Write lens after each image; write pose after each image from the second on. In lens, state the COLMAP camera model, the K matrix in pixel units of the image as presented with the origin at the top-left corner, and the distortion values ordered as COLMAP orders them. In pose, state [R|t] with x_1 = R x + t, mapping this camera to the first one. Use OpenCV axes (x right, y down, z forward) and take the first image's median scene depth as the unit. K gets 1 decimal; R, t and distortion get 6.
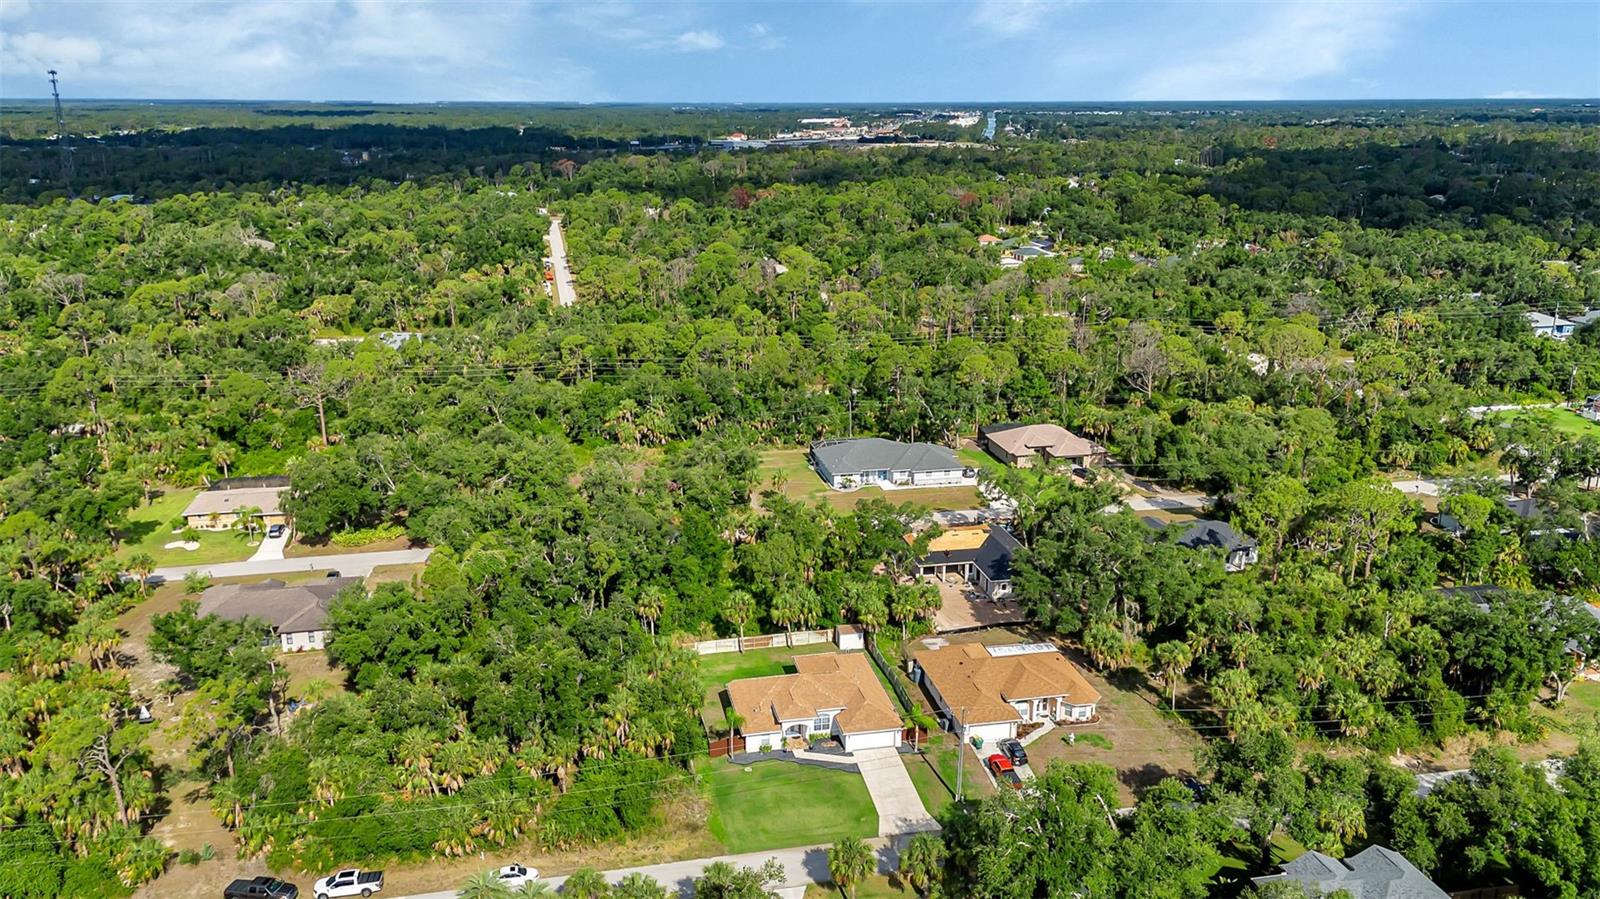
lens RADIAL K [[1171.8, 0, 792.5], [0, 1171.8, 444.4], [0, 0, 1]] dist [0.083621, -0.098890]
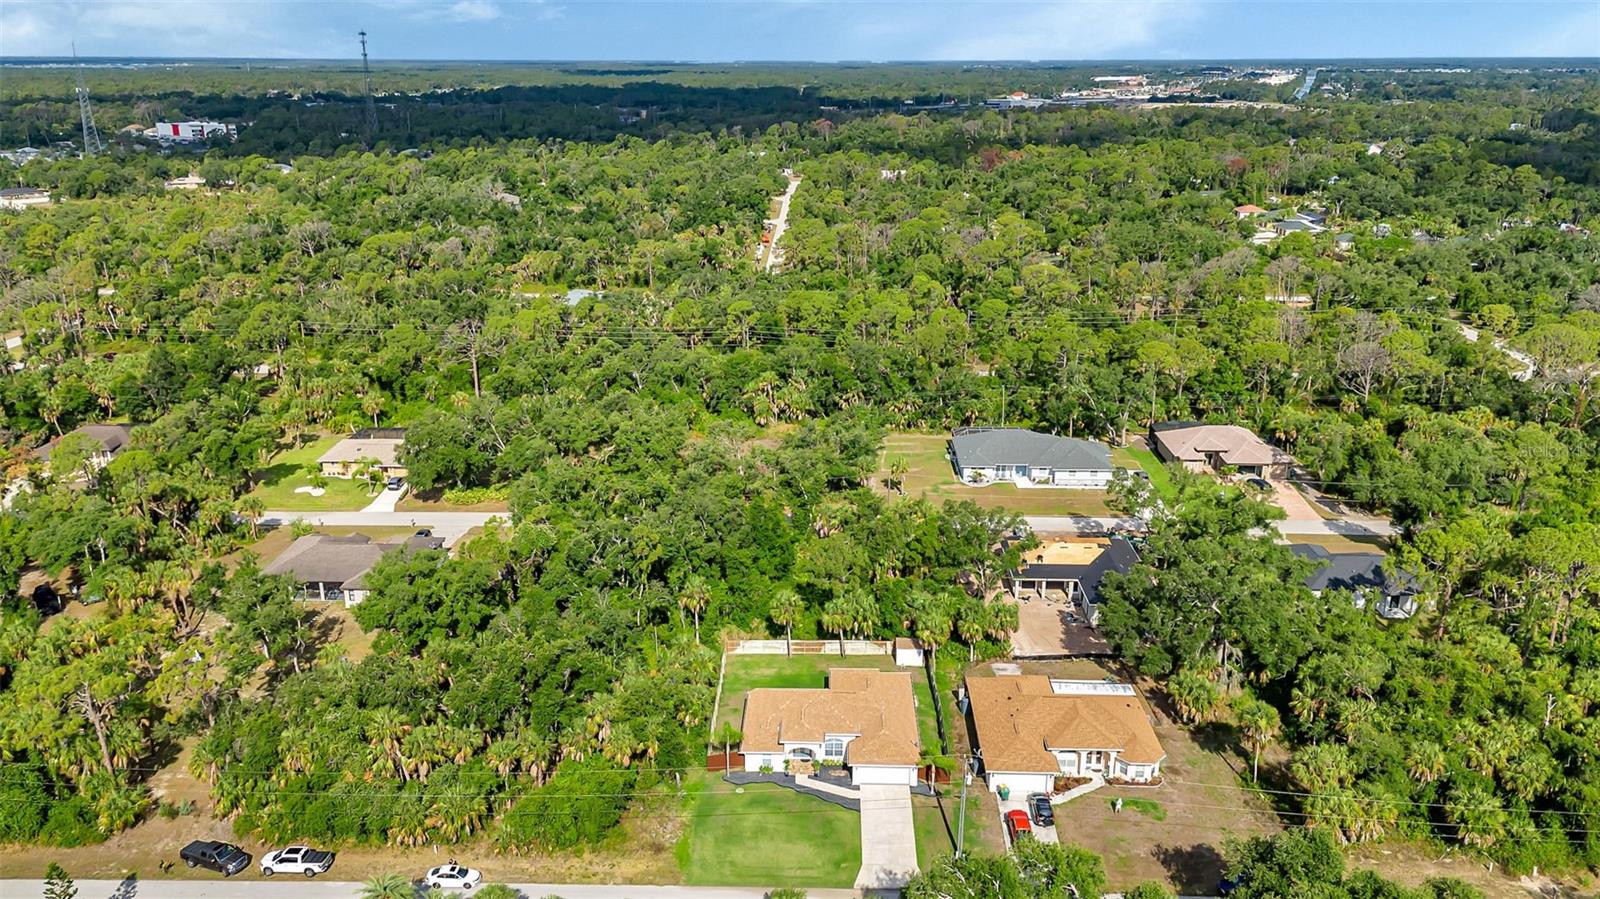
lens RADIAL K [[1191.6, 0, 800.0], [0, 1191.6, 449.5], [0, 0, 1]] dist [0.072750, -0.069973]
pose [[0.975201, 0.068896, -0.210323, 0.117125], [-0.062272, 0.997337, 0.037966, -0.016673], [0.212378, -0.023927, 0.976895, 0.068167]]
